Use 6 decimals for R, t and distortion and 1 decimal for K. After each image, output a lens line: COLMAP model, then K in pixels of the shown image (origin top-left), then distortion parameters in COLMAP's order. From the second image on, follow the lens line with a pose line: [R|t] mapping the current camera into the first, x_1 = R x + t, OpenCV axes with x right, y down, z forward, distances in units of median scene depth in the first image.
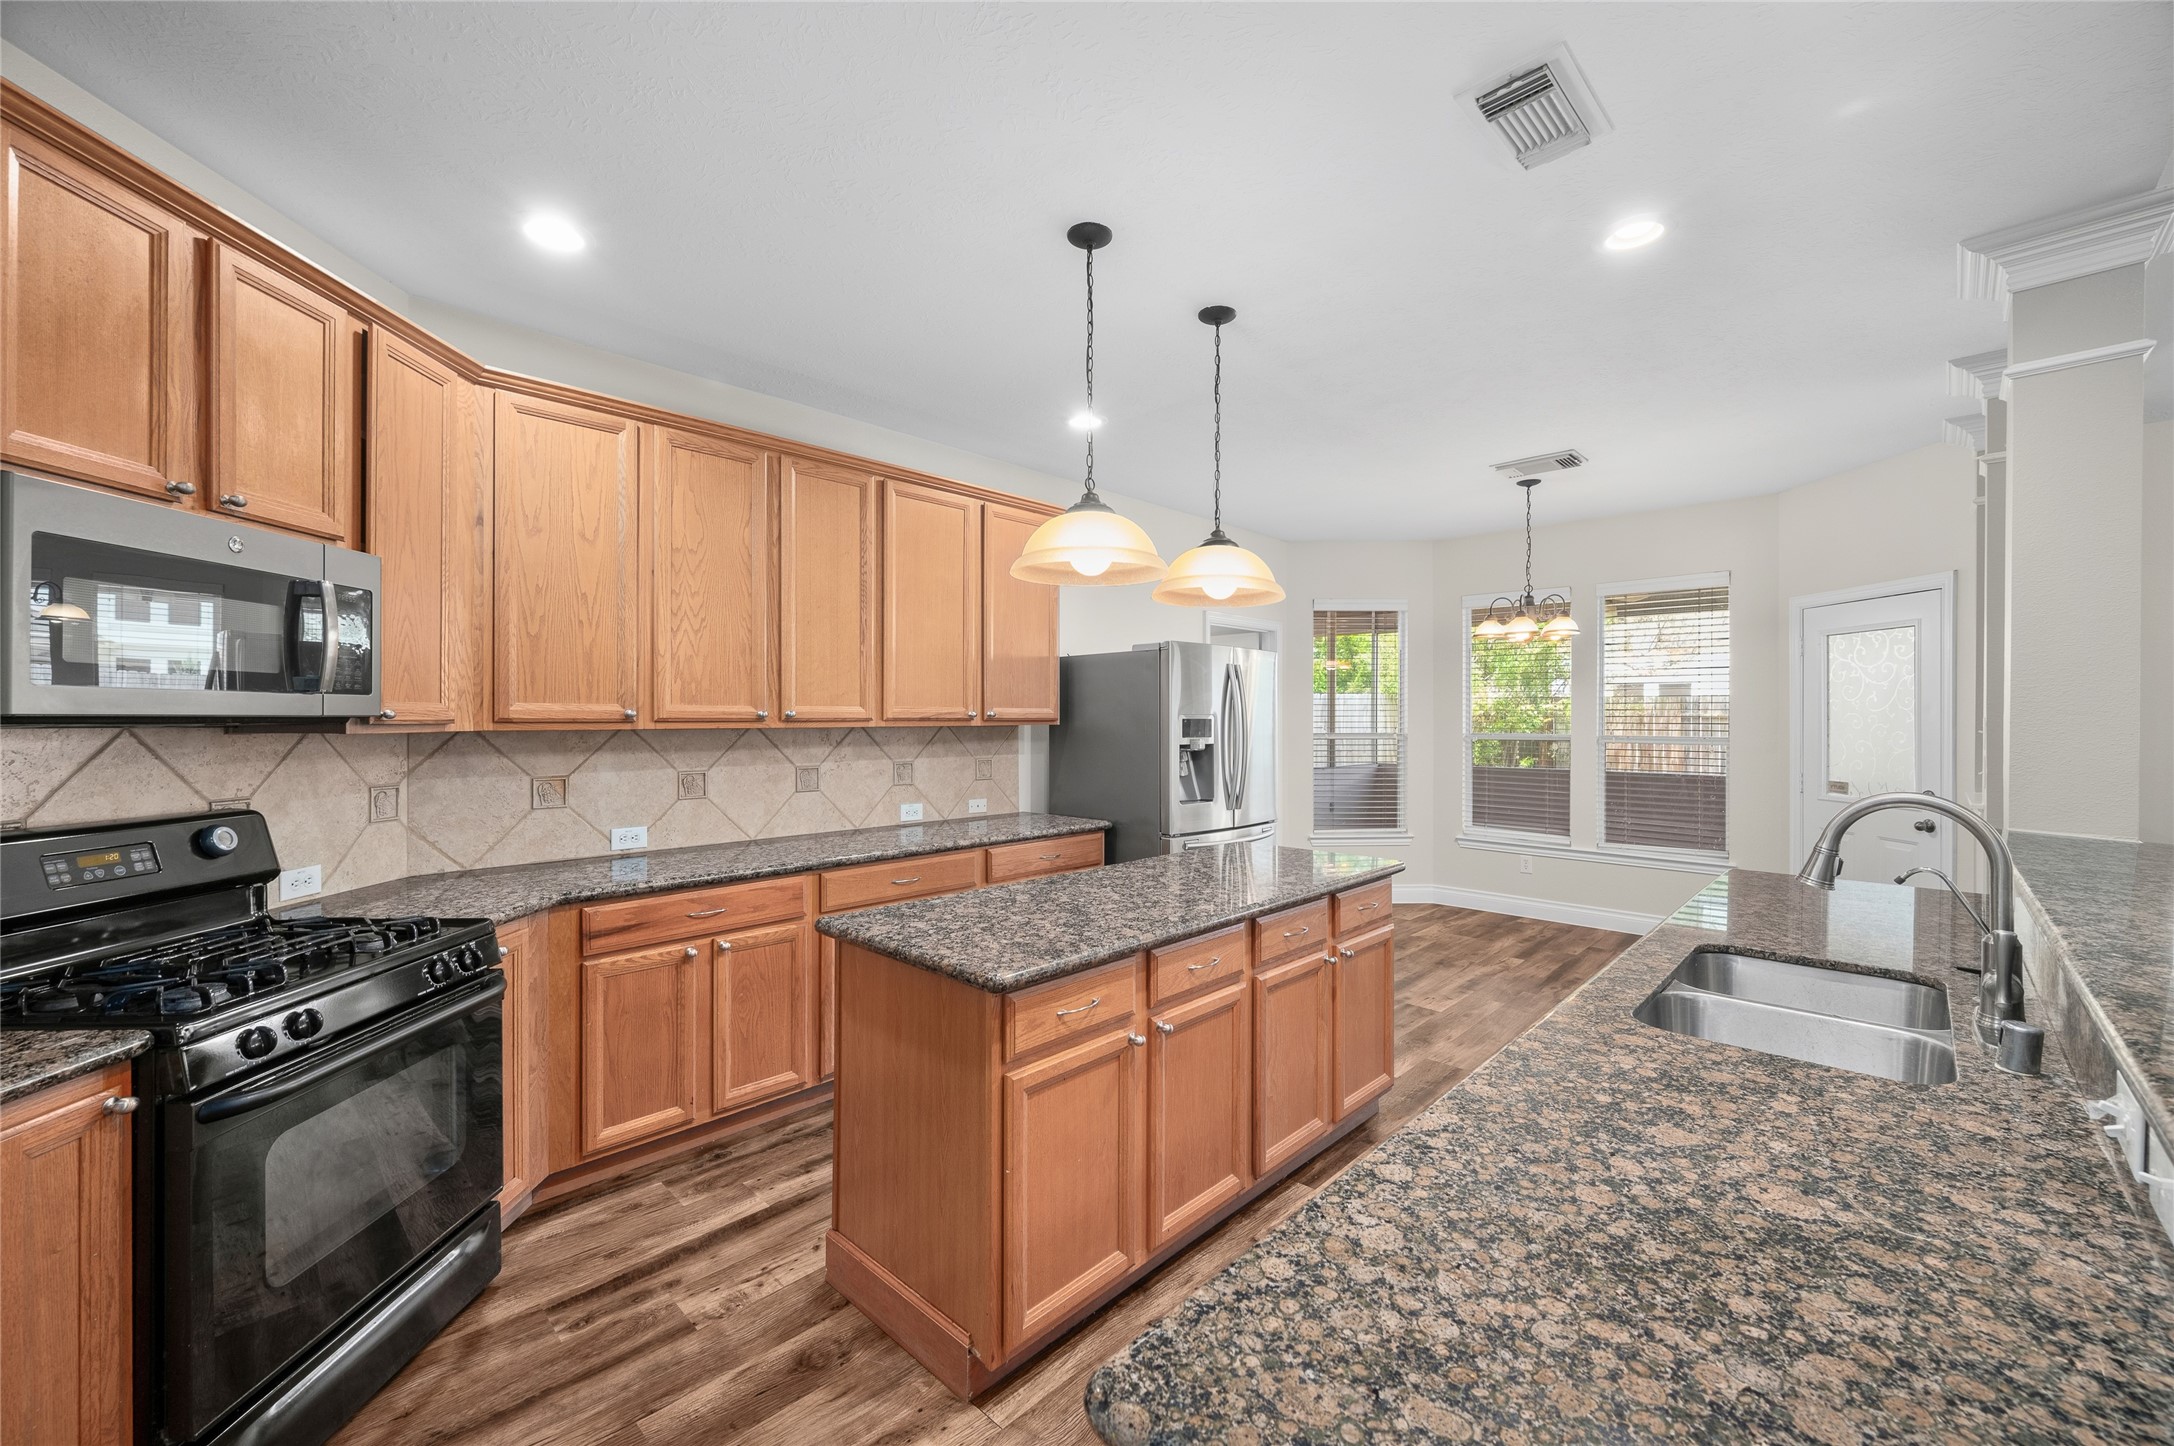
lens RADIAL K [[863.0, 0, 1087.0], [0, 863.0, 723.0], [0, 0, 1]] dist [0.000199, -0.000019]
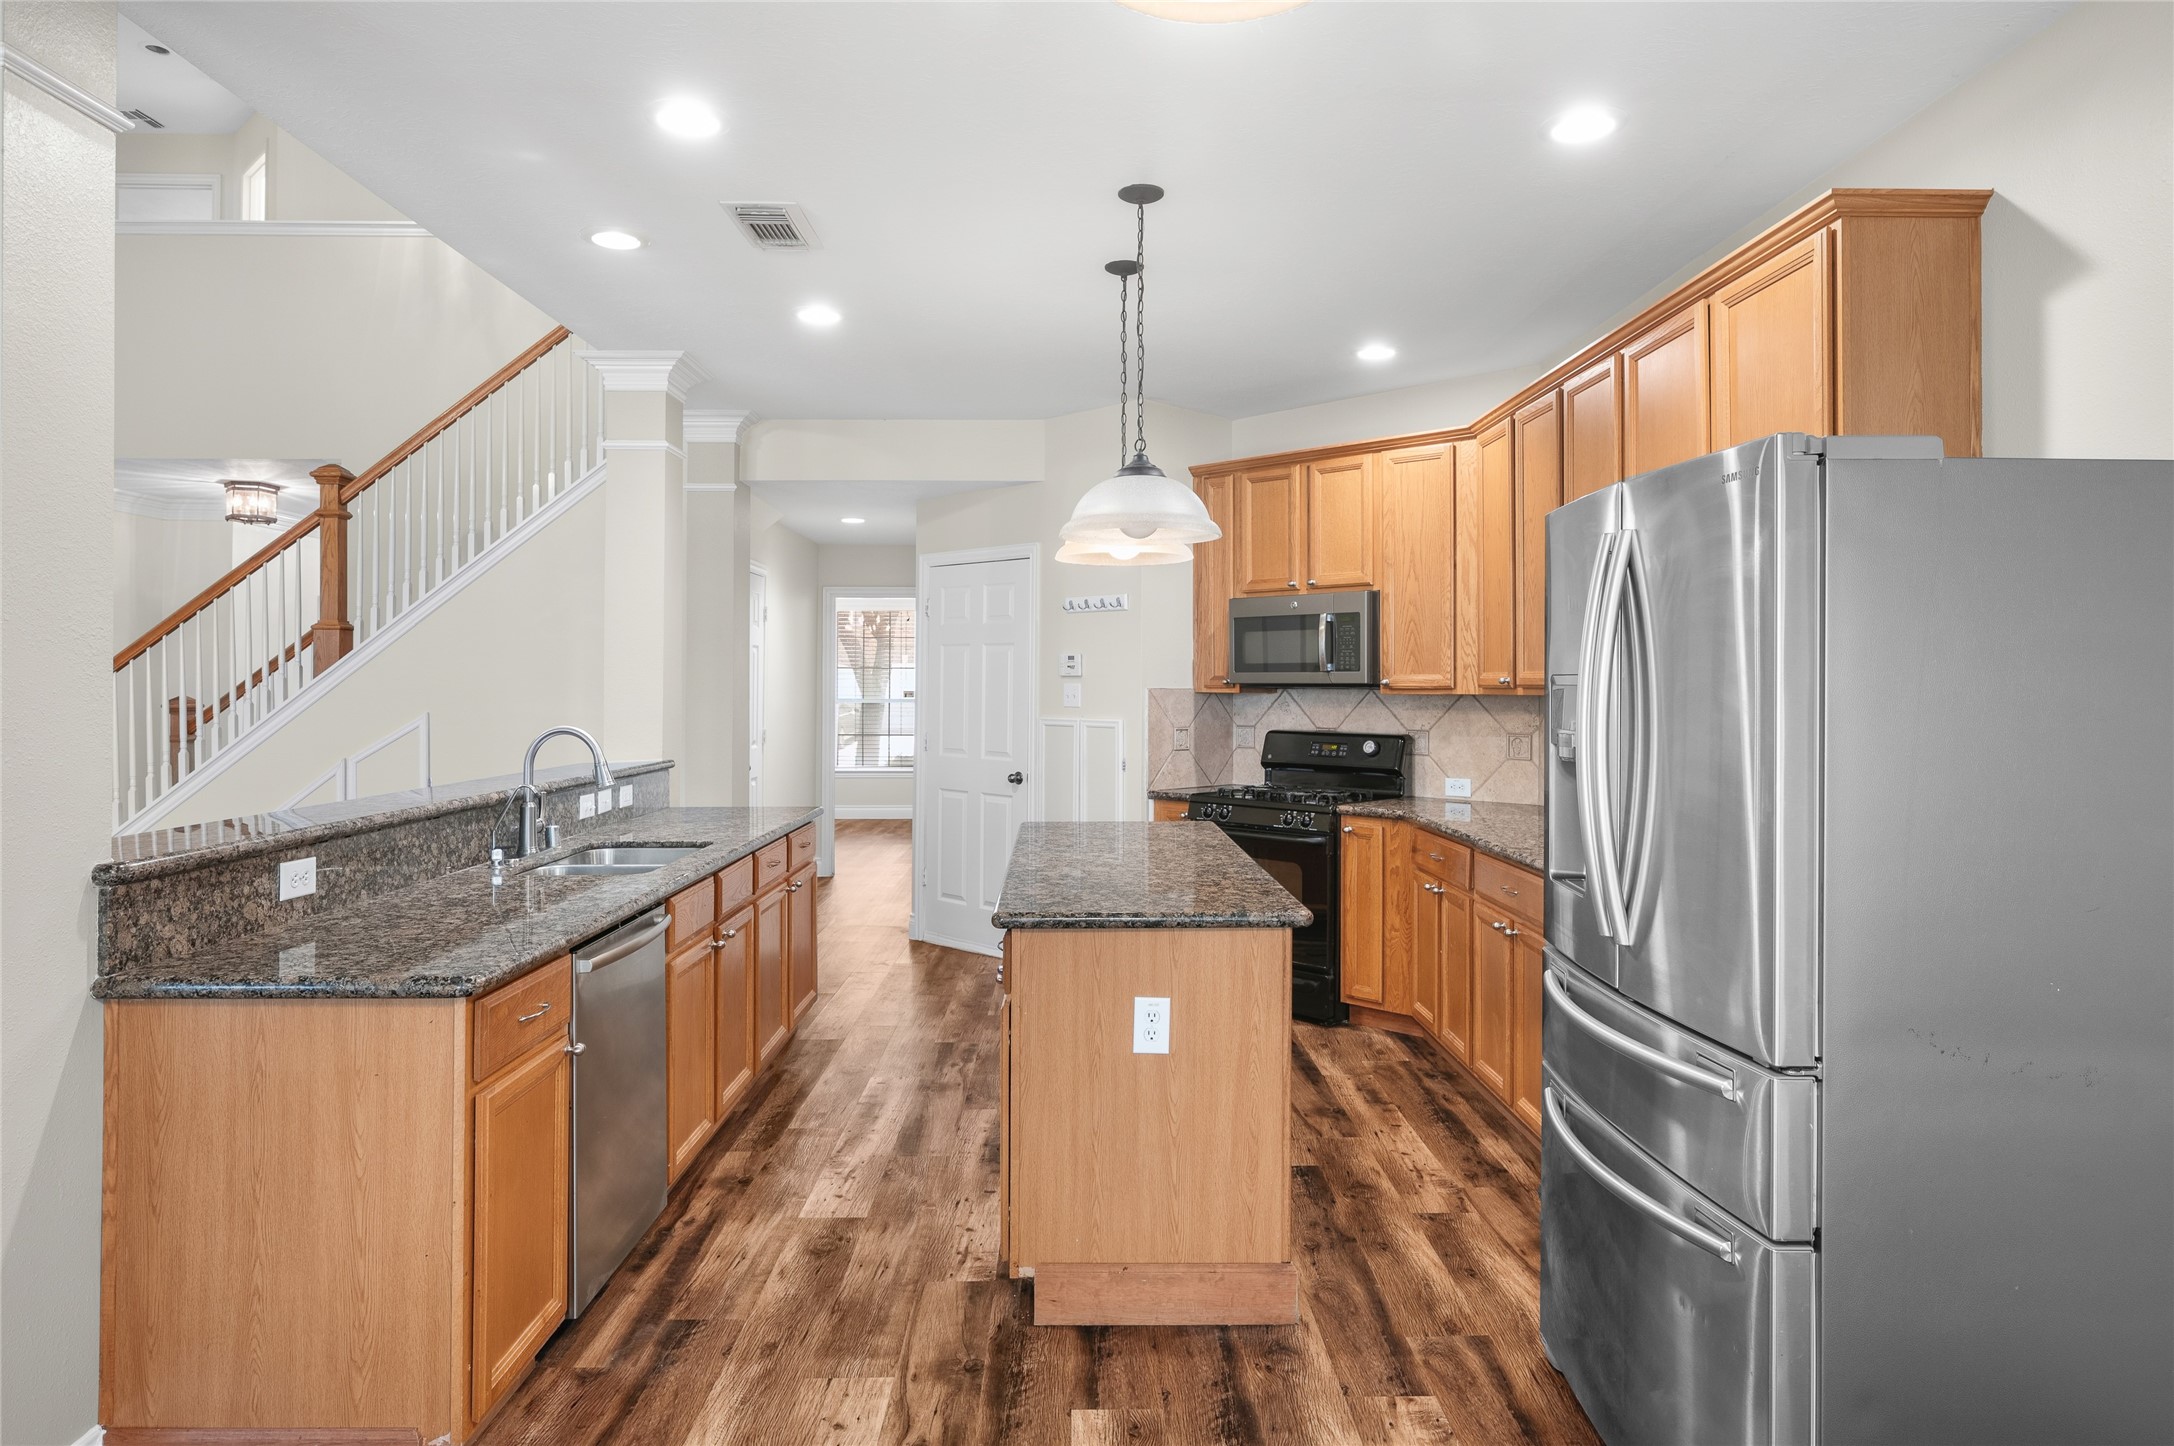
lens RADIAL K [[1265.2, 0, 1086.2], [0, 1265.2, 675.6], [0, 0, 1]] dist [-0.000107, -0.000028]
pose [[-0.707954, -0.005176, -0.706239, 1.134573], [-0.004940, 0.999985, -0.002377, -0.012727], [0.706241, 0.001806, -0.707969, 1.988934]]
